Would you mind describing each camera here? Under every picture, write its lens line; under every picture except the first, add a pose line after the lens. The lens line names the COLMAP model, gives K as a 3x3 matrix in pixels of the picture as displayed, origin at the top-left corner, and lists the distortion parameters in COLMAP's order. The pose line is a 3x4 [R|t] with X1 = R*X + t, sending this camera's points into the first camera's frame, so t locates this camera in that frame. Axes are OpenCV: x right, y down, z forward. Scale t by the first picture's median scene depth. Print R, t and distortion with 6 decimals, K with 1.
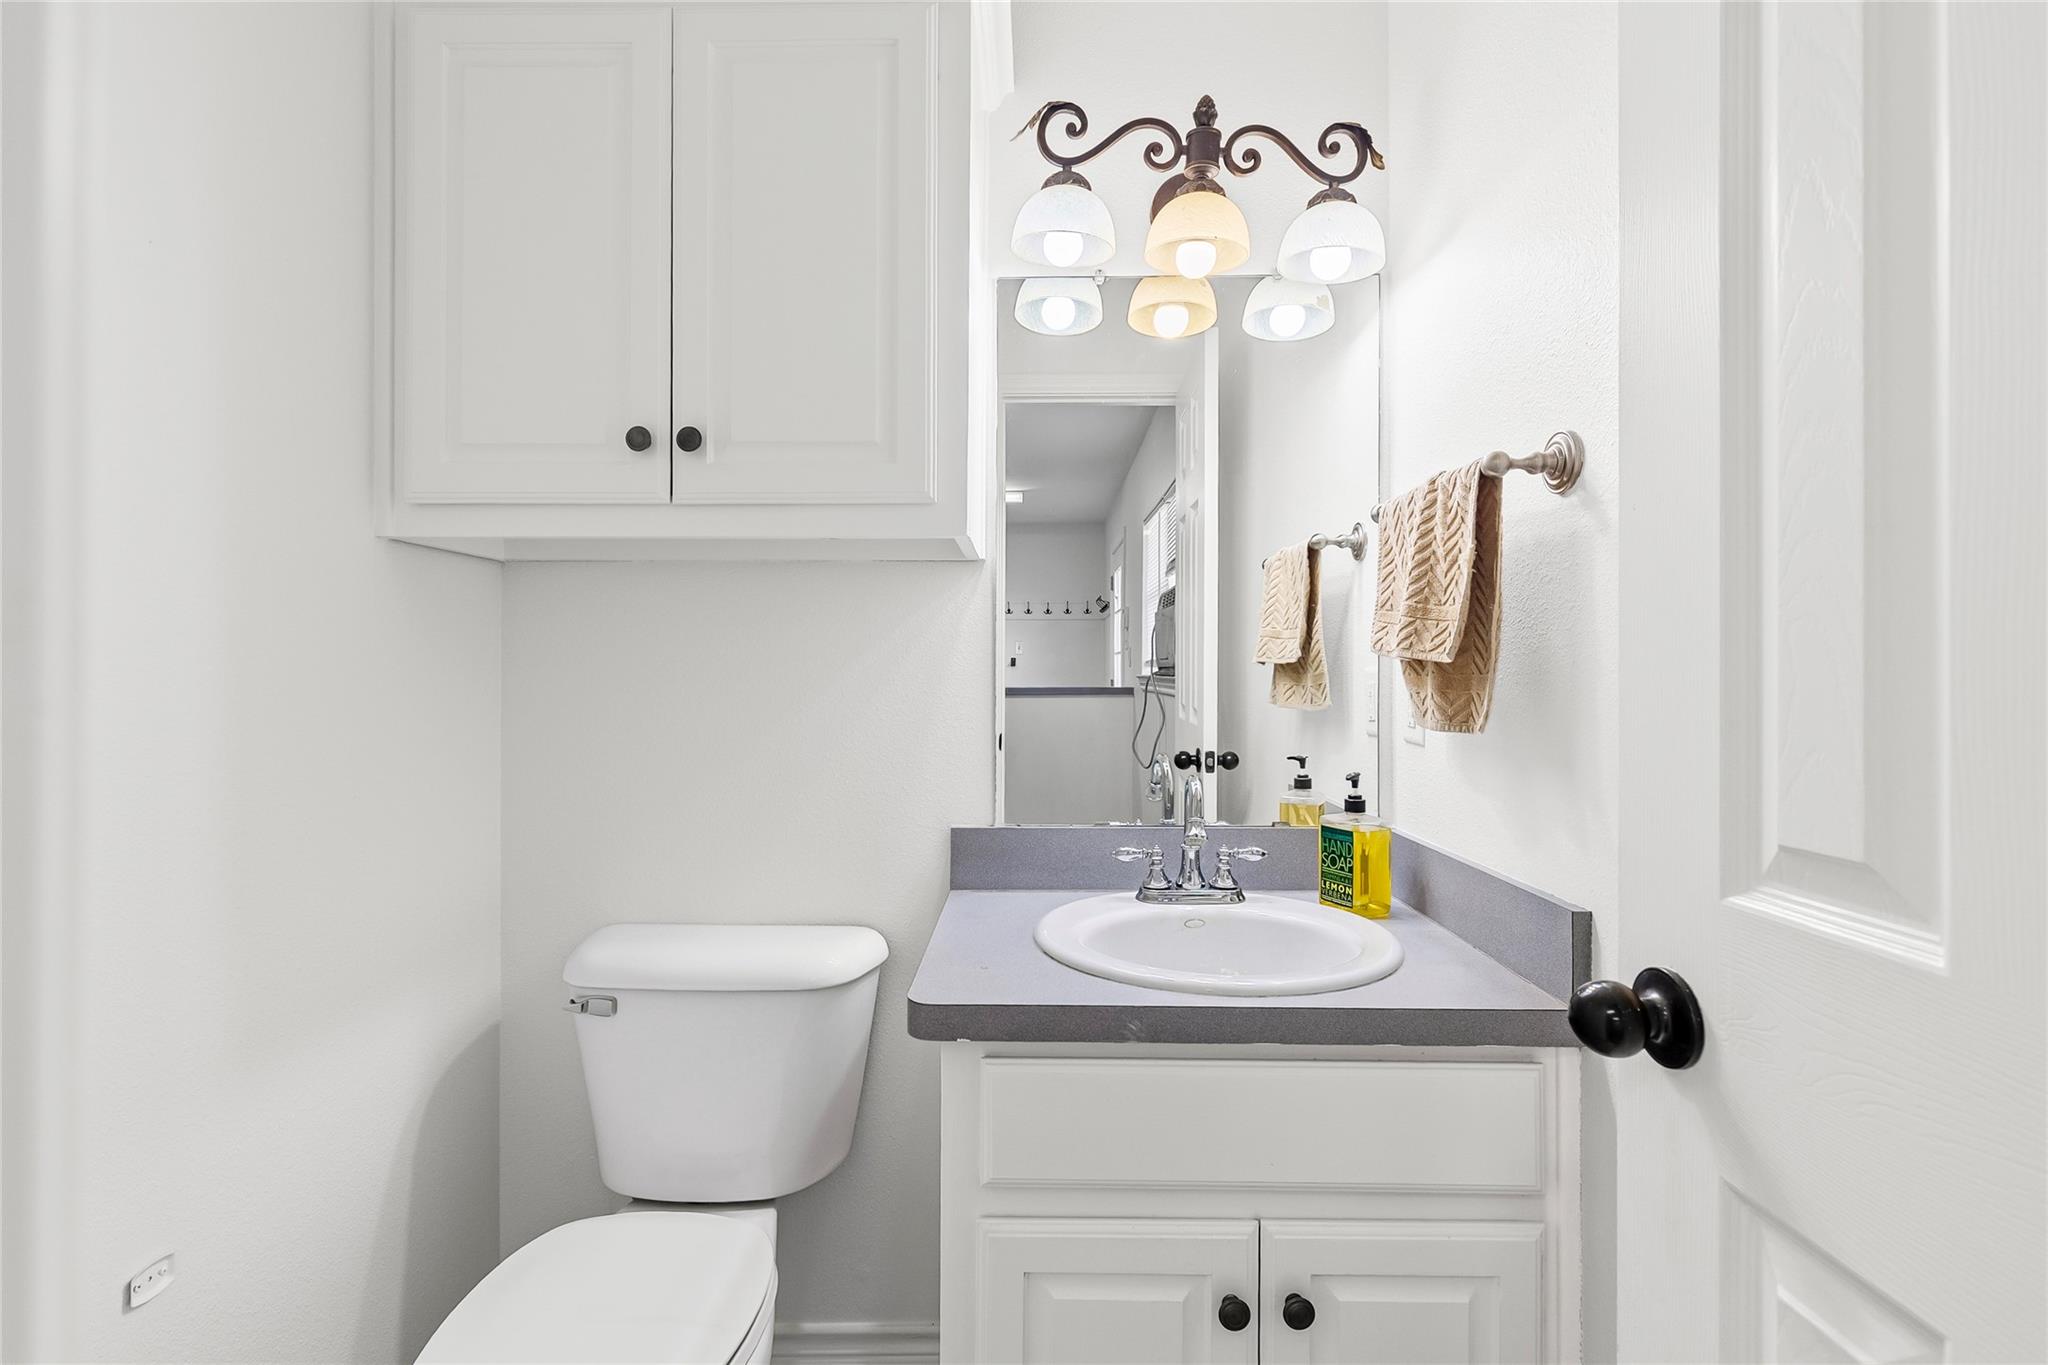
lens RADIAL K [[933.3, 0, 1023.7], [0, 933.3, 673.3], [0, 0, 1]] dist [0.004712, -0.000675]
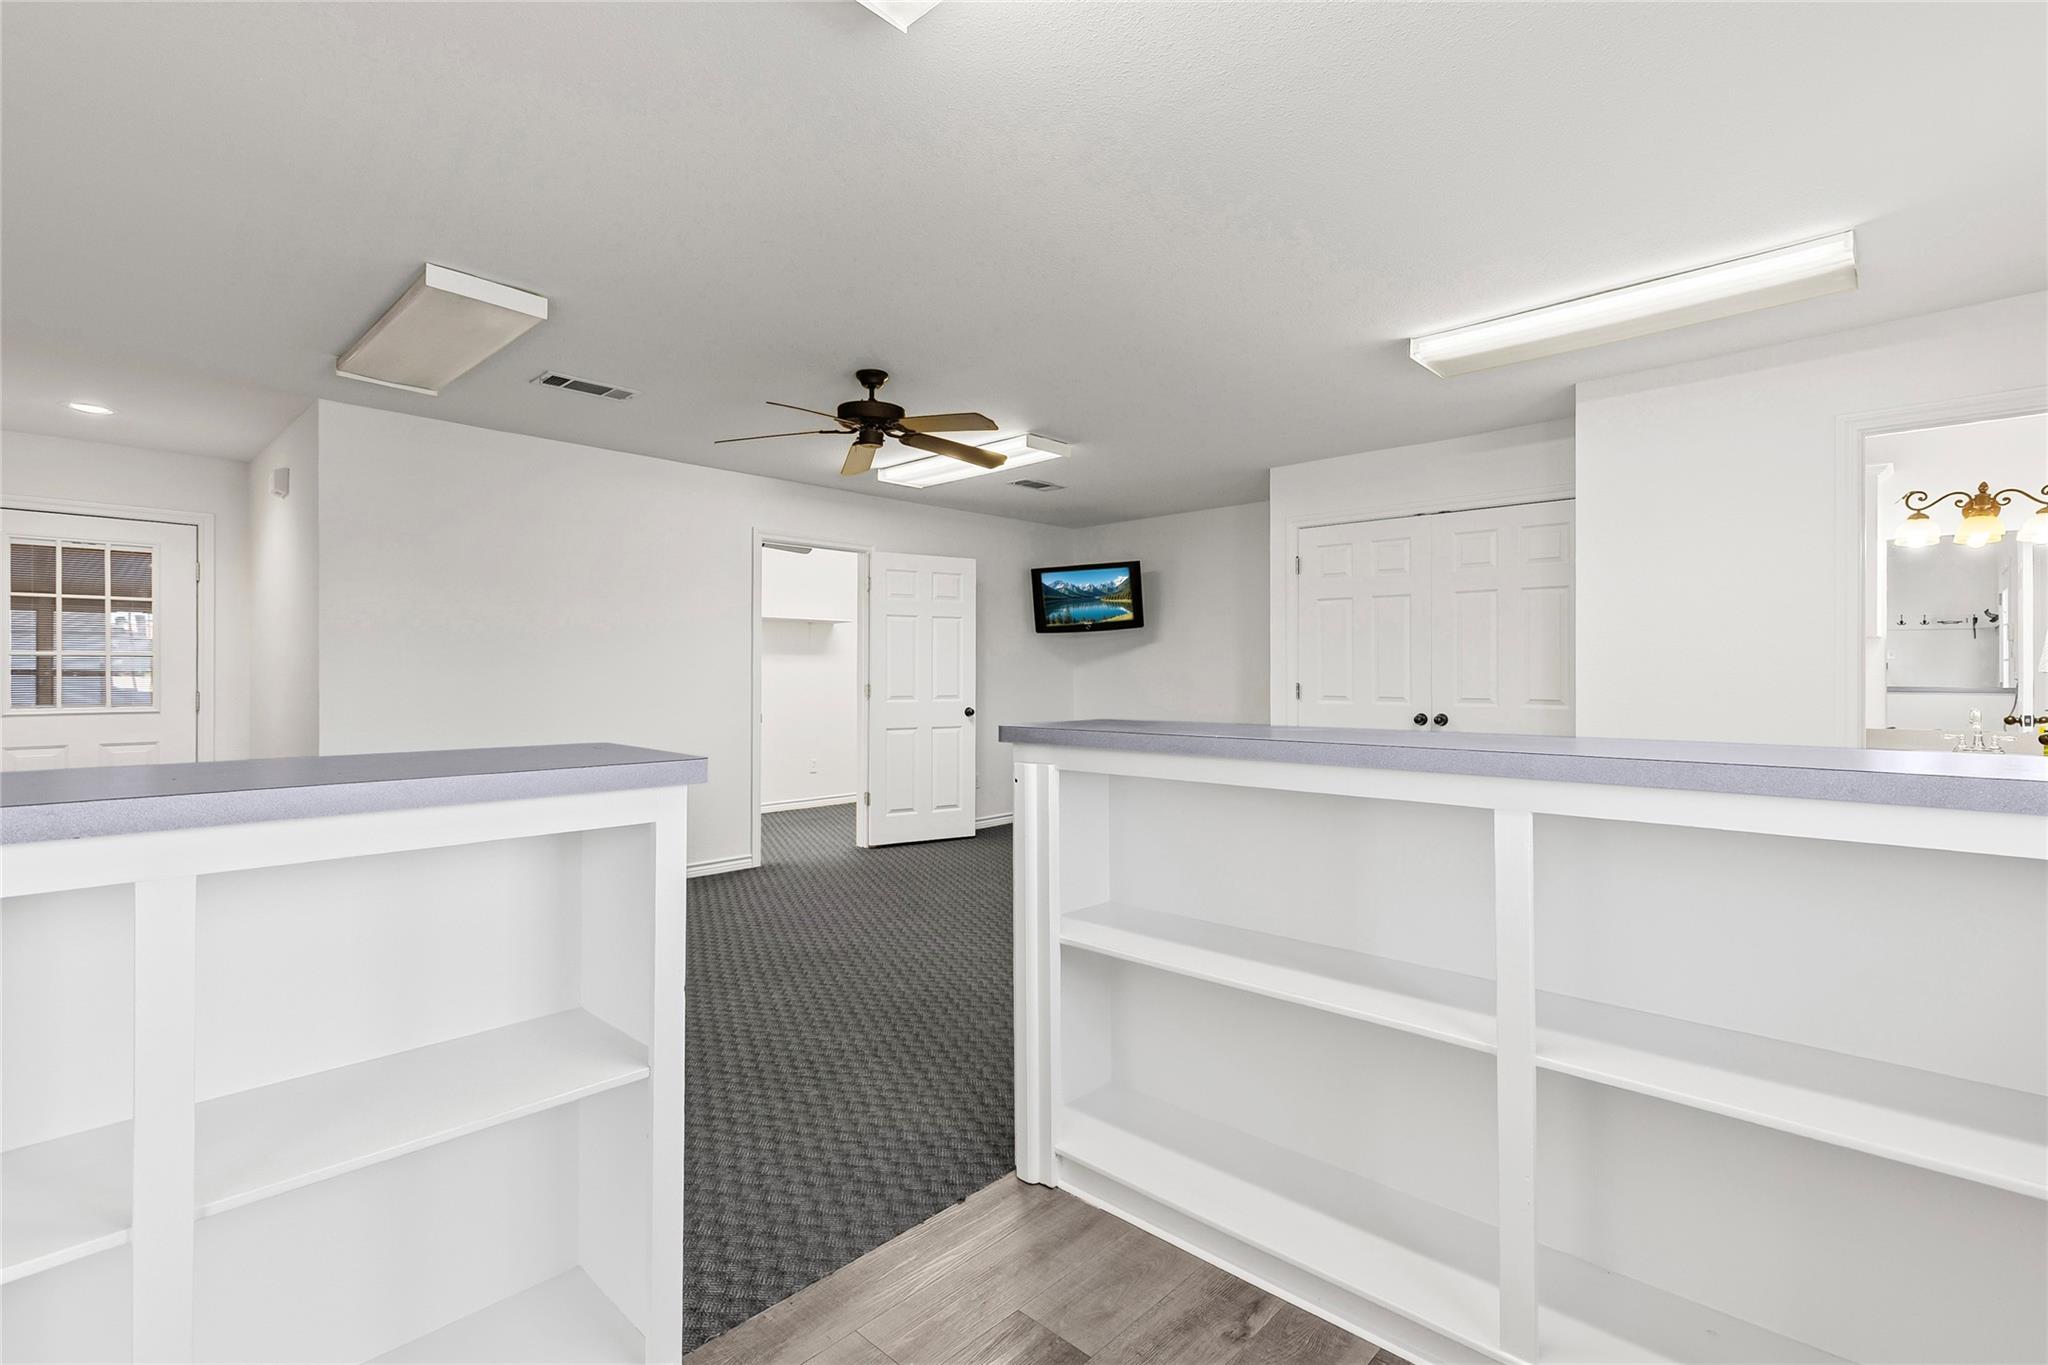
lens RADIAL K [[933.3, 0, 1020.2], [0, 933.3, 675.6], [0, 0, 1]] dist [0.004712, -0.000675]
pose [[0.732330, -0.006917, -0.680915, -0.022630], [0.004008, 0.999975, -0.005847, 0.000349], [0.680938, 0.001553, 0.732339, -3.219652]]
